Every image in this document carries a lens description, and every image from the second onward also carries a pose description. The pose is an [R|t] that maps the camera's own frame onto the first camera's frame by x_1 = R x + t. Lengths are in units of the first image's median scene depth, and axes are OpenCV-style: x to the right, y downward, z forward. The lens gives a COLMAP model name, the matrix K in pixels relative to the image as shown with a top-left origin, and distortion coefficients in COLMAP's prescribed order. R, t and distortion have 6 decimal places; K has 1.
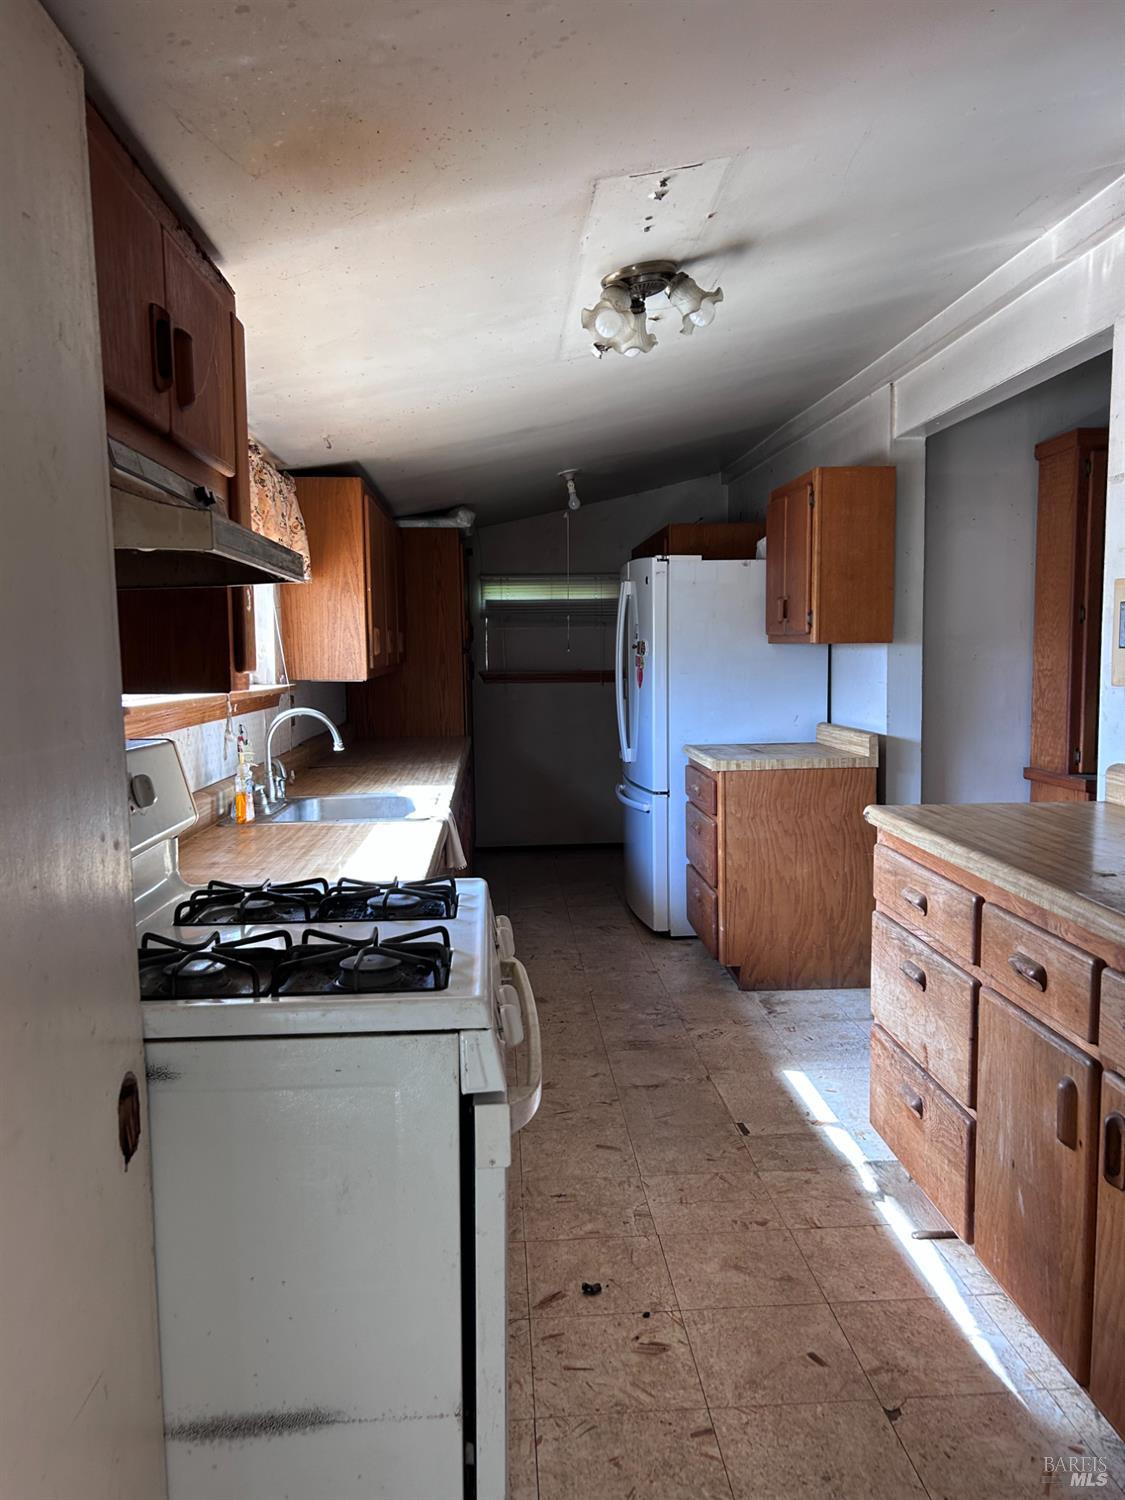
lens RADIAL K [[1098.1, 0, 554.9], [0, 1098.1, 754.1], [0, 0, 1]] dist [0.021573, -0.037223]
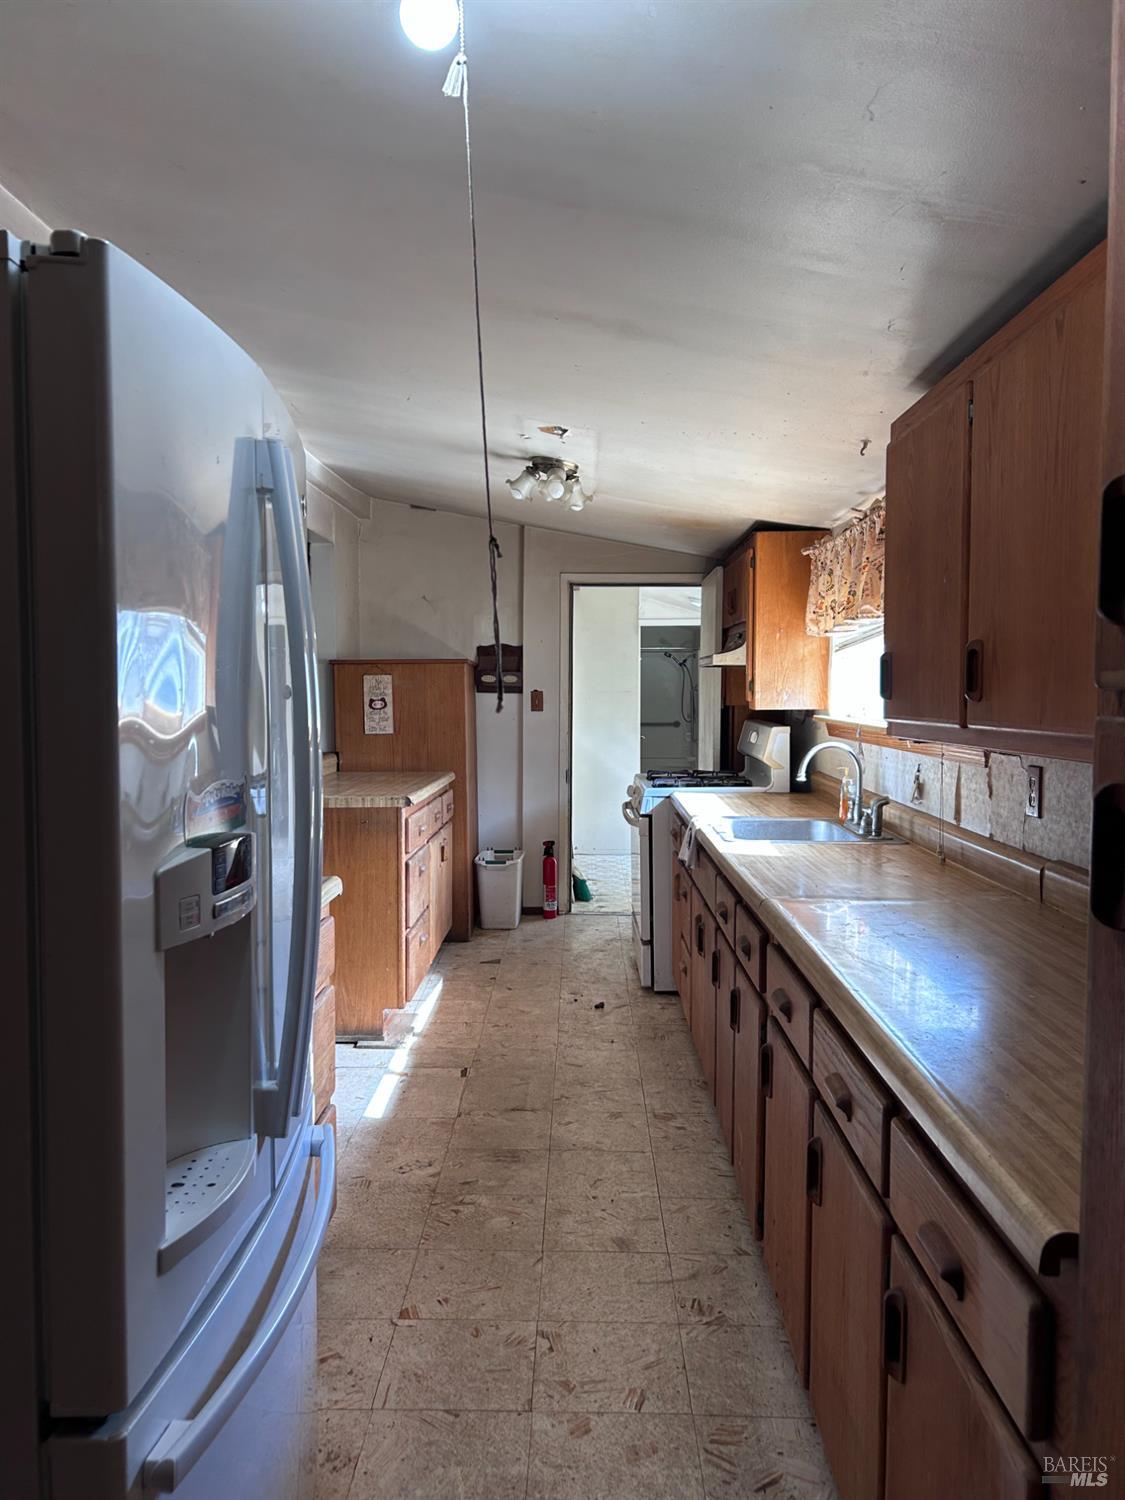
lens RADIAL K [[1098.1, 0, 563.2], [0, 1098.1, 751.9], [0, 0, 1]] dist [0.021573, -0.037223]
pose [[-0.997375, 0.010050, 0.071706, -0.028447], [0.020821, 0.988302, 0.151083, -0.162977], [-0.069349, 0.152179, -0.985917, 1.667258]]
